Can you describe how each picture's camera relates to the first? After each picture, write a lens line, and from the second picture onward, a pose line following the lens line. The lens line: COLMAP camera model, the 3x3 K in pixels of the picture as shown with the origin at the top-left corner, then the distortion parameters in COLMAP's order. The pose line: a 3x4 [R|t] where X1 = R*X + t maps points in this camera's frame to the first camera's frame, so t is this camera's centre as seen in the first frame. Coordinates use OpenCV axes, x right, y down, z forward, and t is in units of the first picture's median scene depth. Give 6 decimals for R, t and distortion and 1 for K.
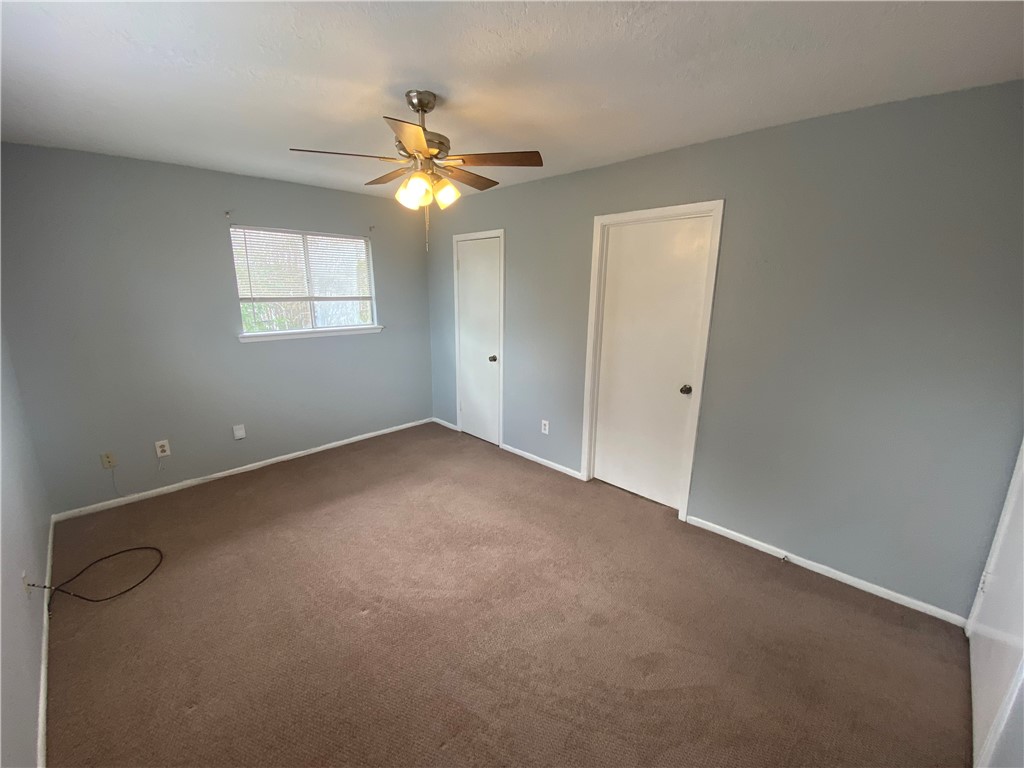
lens RADIAL K [[415.1, 0, 513.2], [0, 415.1, 381.0], [0, 0, 1]] dist [0.039721, -0.030302]
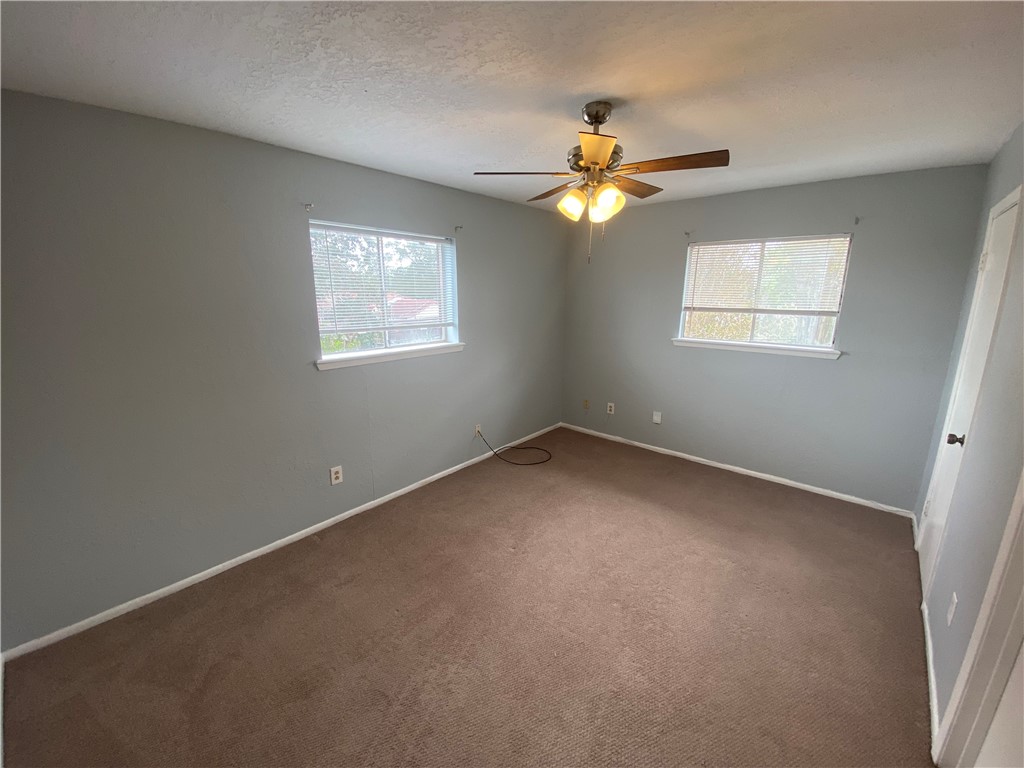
lens RADIAL K [[415.1, 0, 513.2], [0, 415.1, 381.0], [0, 0, 1]] dist [0.039721, -0.030302]
pose [[0.052638, 0.204716, -0.977405, 0.474965], [-0.227176, 0.955554, 0.187905, -0.110526], [0.972430, 0.212152, 0.096805, 0.462825]]
